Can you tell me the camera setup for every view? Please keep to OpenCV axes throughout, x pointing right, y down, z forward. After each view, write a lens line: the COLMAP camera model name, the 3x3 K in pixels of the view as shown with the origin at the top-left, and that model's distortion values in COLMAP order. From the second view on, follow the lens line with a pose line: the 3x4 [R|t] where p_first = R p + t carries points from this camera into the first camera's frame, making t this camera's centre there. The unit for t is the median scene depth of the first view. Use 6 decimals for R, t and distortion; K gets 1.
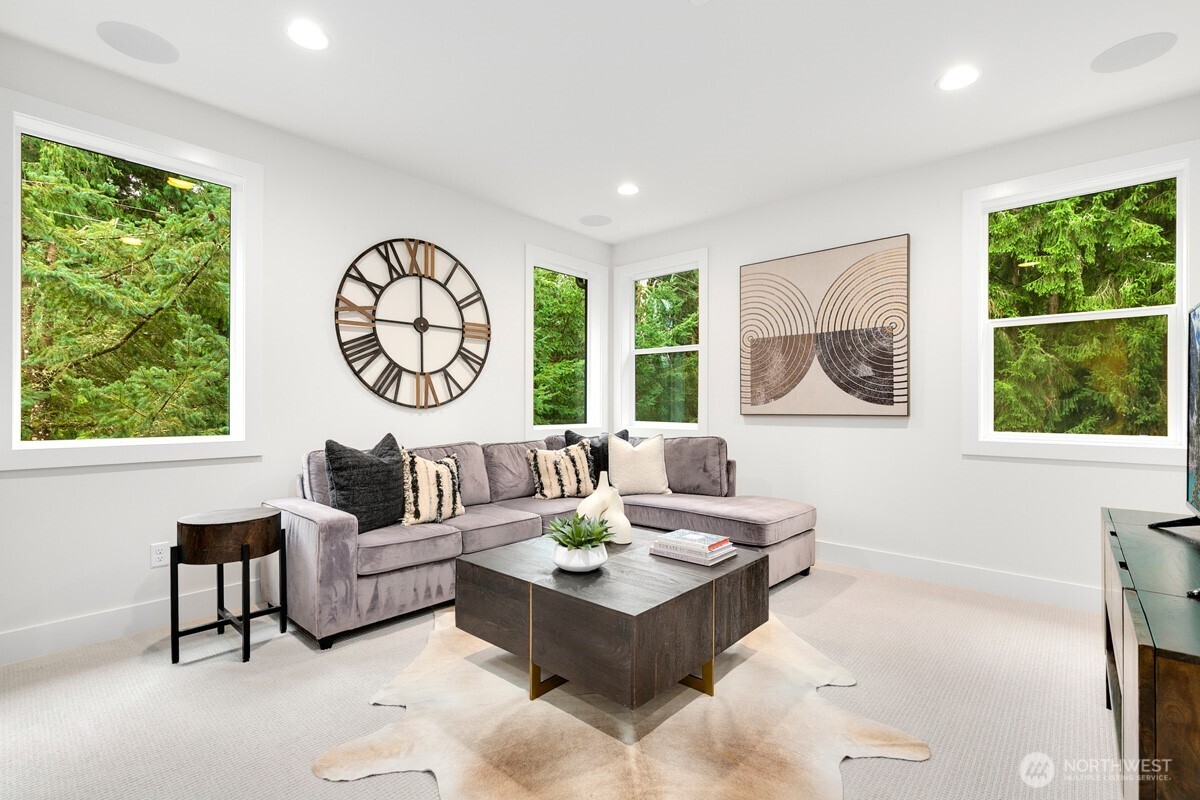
lens RADIAL K [[543.6, 0, 598.3], [0, 543.6, 404.2], [0, 0, 1]] dist [0.043741, -0.000212]
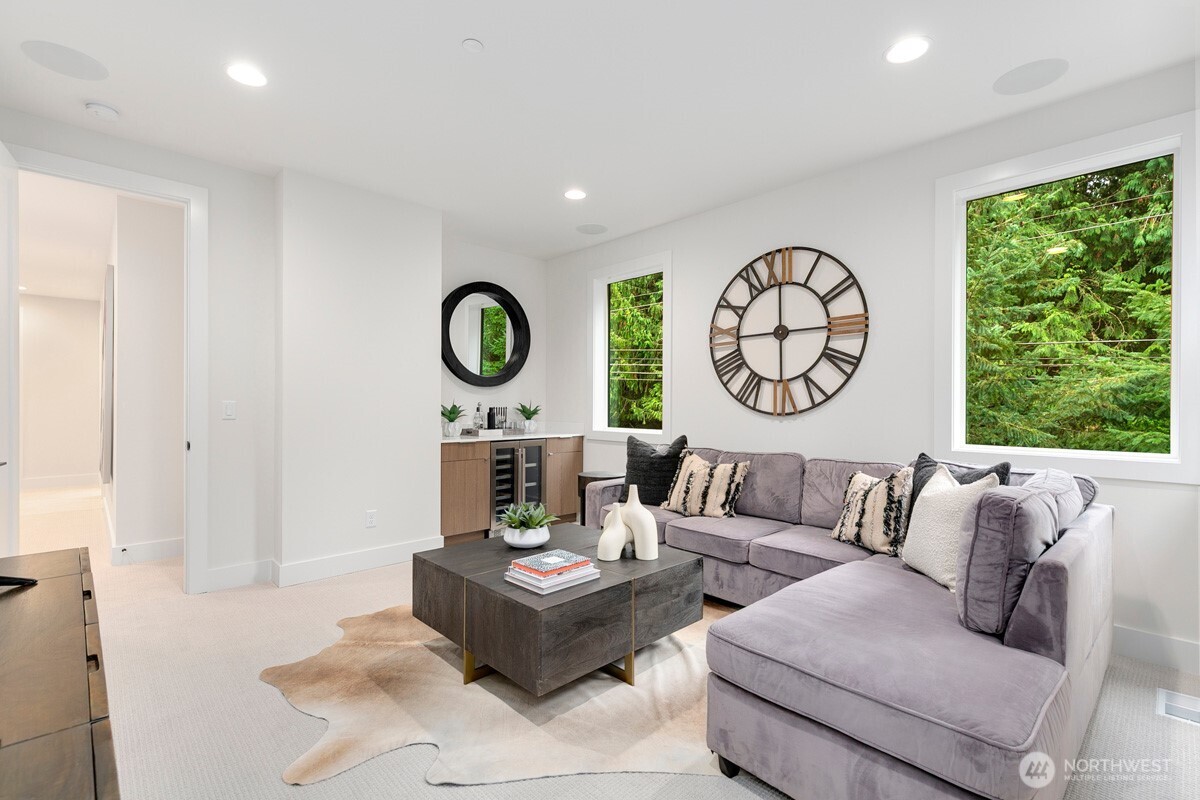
lens RADIAL K [[543.6, 0, 599.7], [0, 543.6, 400.8], [0, 0, 1]] dist [0.043741, -0.000212]
pose [[-0.101140, -0.004001, -0.994864, 0.723200], [-0.000894, 0.999992, -0.003931, -0.015594], [0.994872, 0.000492, -0.101142, 0.786386]]
